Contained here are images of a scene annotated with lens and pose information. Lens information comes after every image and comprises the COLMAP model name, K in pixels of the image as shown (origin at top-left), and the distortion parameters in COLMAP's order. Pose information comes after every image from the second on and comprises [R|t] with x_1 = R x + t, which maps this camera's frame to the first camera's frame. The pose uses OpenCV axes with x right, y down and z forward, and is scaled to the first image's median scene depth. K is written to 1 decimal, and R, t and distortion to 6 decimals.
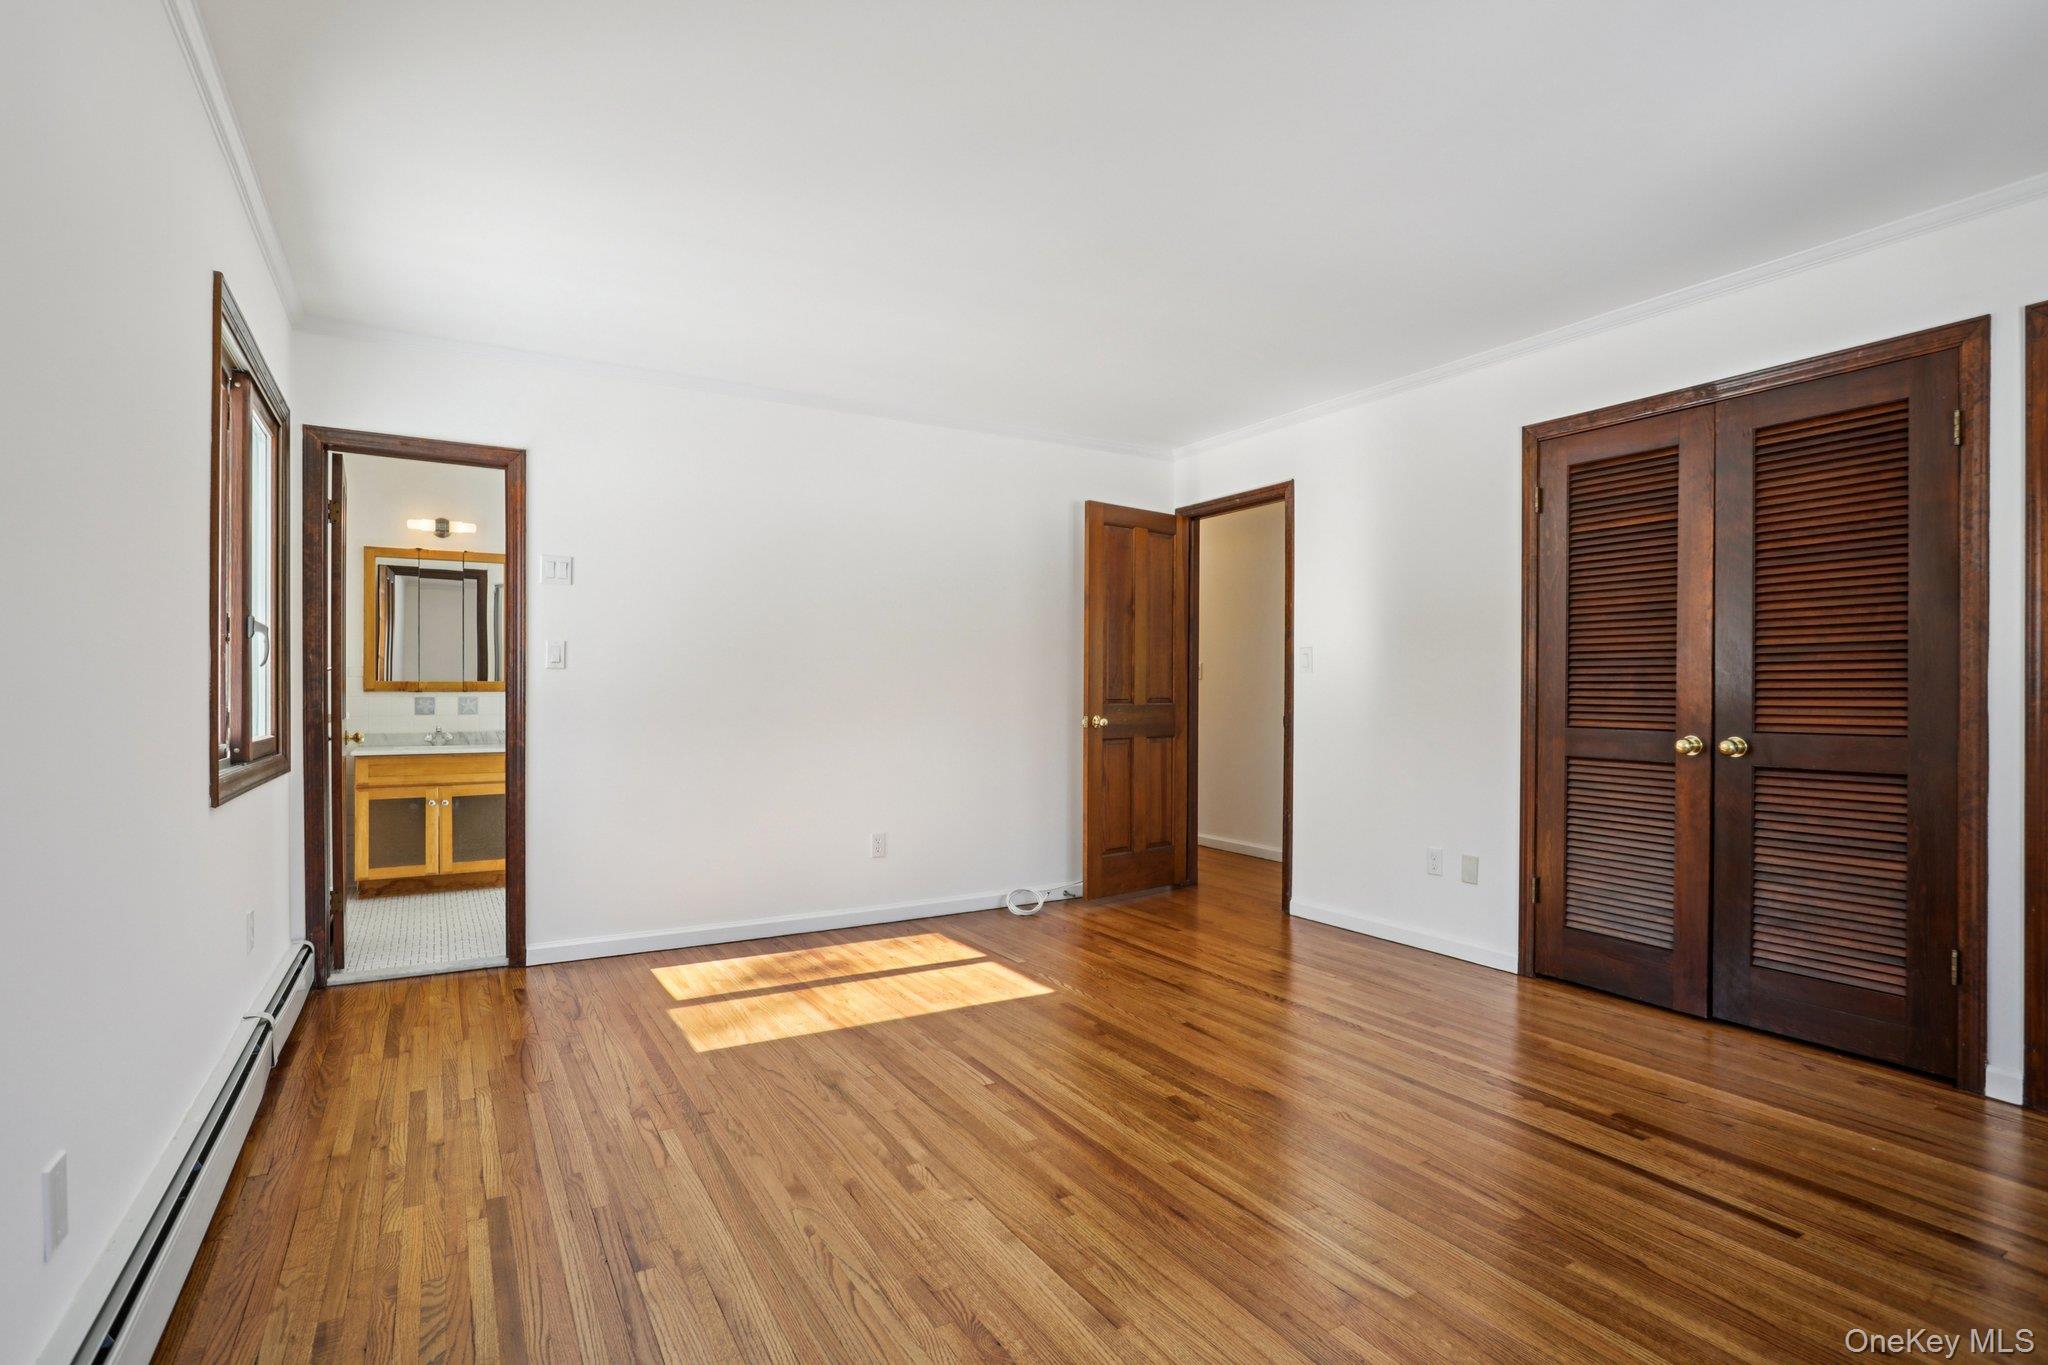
lens RADIAL K [[1000.2, 0, 1033.3], [0, 1000.2, 684.6], [0, 0, 1]] dist [-0.030756, 0.012375]
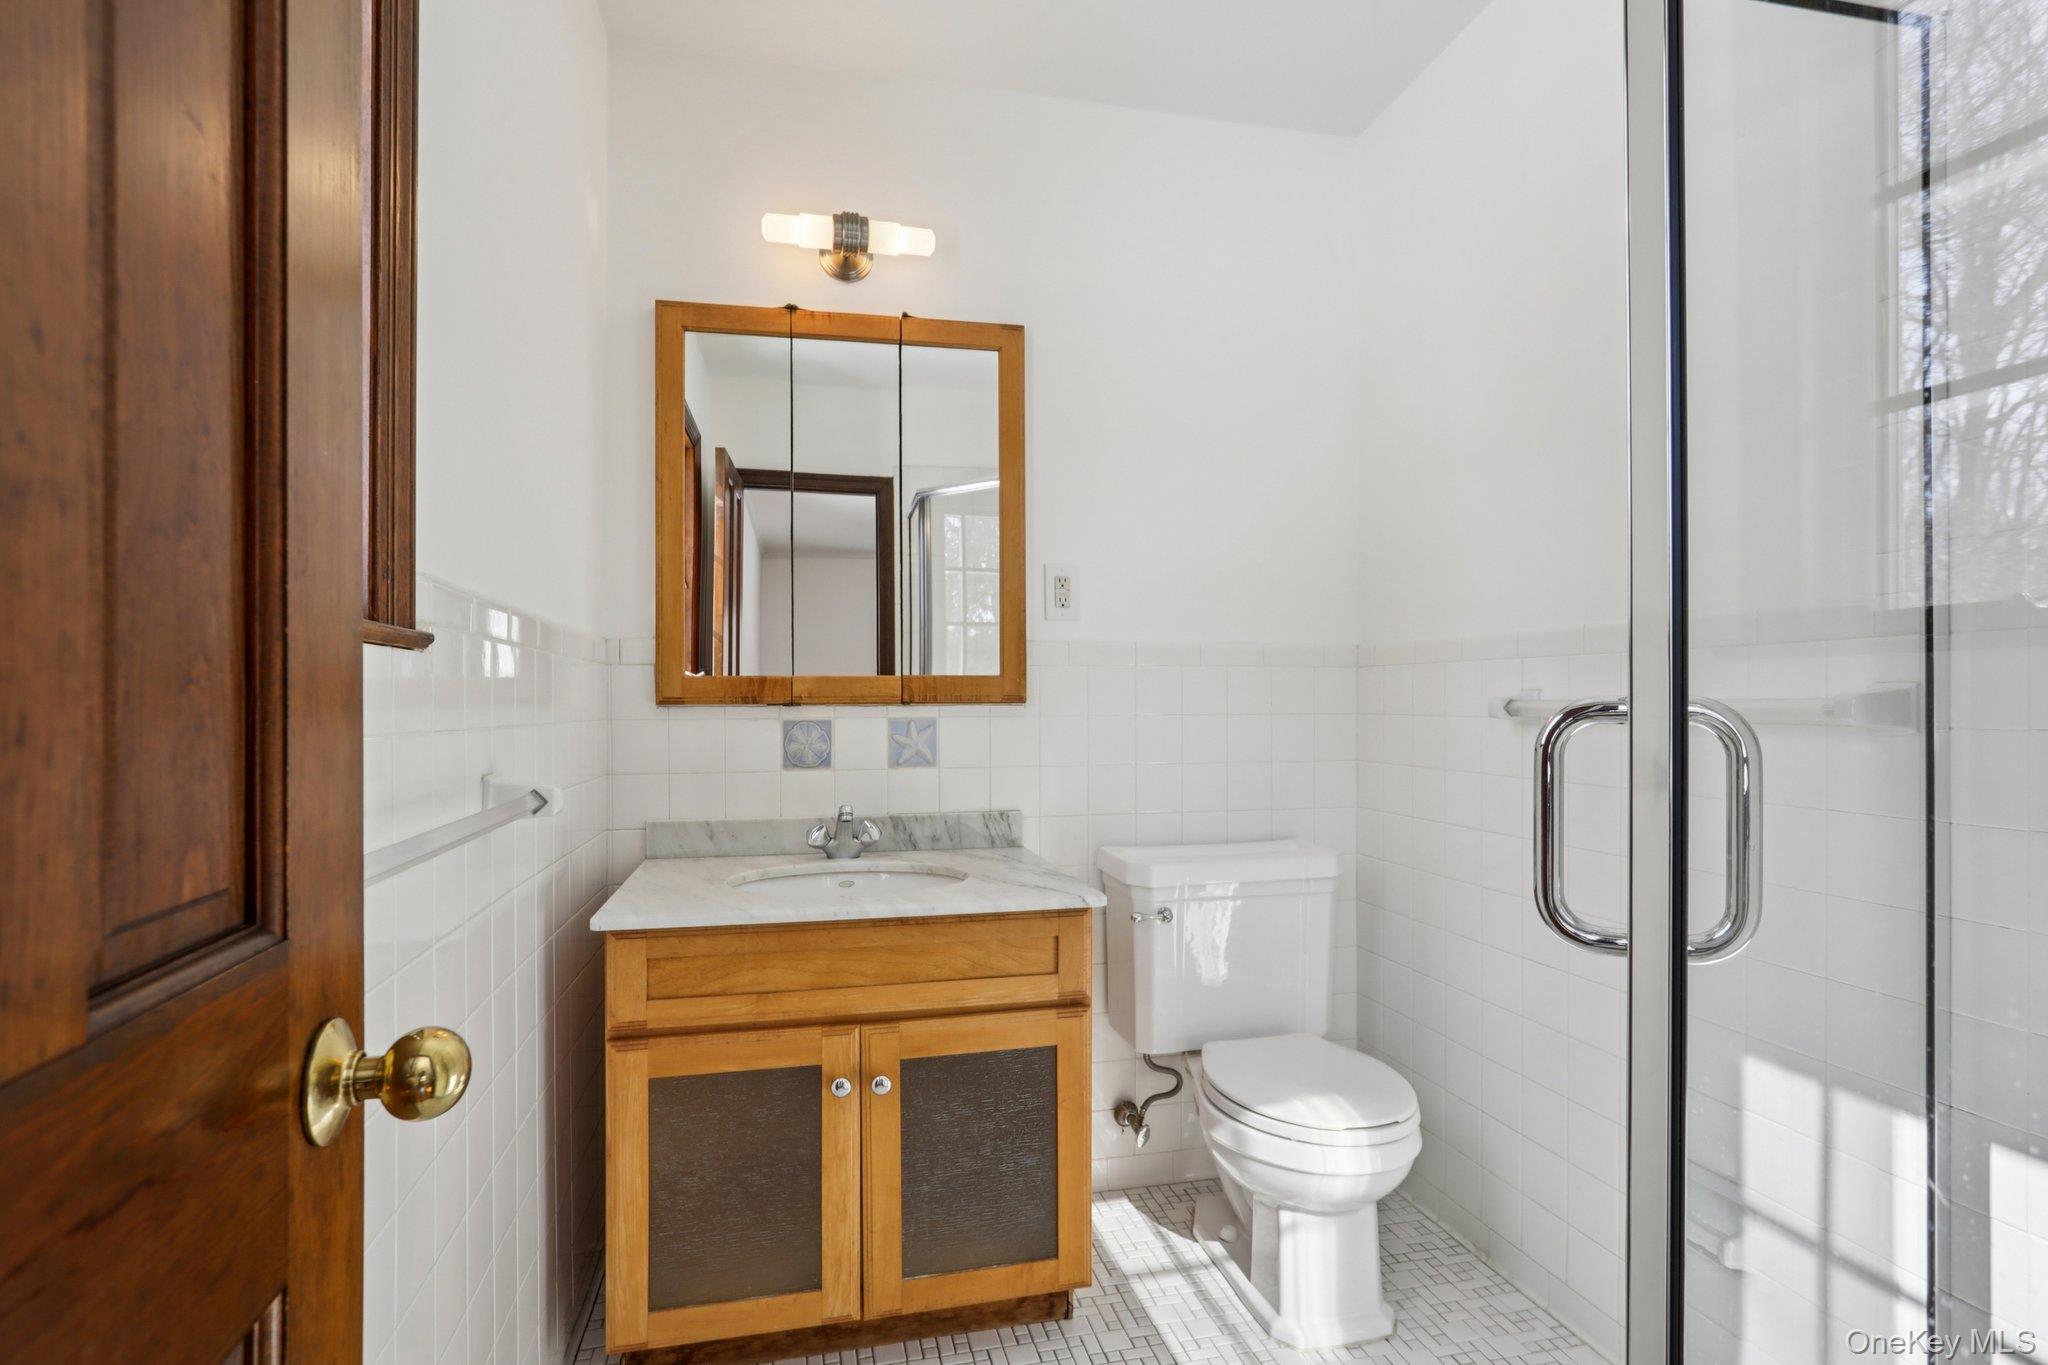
lens RADIAL K [[1000.2, 0, 1026.9], [0, 1000.2, 689.3], [0, 0, 1]] dist [-0.030756, 0.012375]
pose [[0.952421, -0.005448, -0.304738, -0.436343], [0.005344, 0.999985, -0.001175, 0.002351], [0.304740, -0.000510, 0.952436, 0.692223]]
